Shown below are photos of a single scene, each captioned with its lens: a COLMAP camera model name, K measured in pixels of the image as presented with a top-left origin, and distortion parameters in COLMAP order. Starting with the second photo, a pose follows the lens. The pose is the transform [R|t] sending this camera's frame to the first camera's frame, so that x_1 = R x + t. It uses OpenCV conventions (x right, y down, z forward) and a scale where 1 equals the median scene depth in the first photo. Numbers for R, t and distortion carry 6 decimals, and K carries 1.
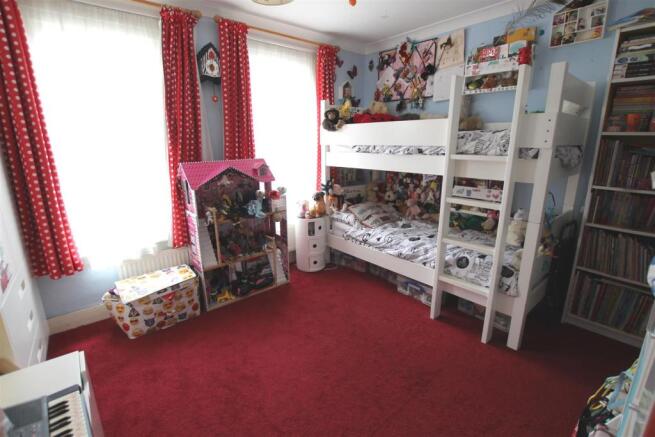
lens RADIAL K [[303.3, 0, 327.5], [0, 303.3, 218.5], [0, 0, 1]] dist [-0.020724, -0.000554]
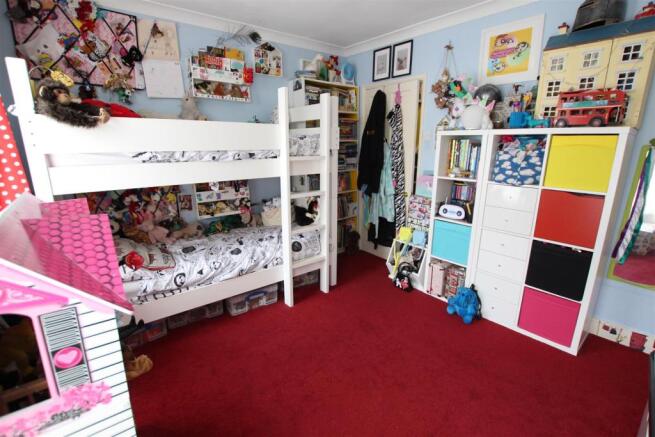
lens RADIAL K [[303.3, 0, 327.5], [0, 303.3, 218.5], [0, 0, 1]] dist [-0.020724, -0.000554]
pose [[0.022866, -0.231705, 0.972517, -0.545281], [0.246086, 0.944146, 0.219159, -0.151447], [-0.968978, 0.234311, 0.078608, 0.602845]]
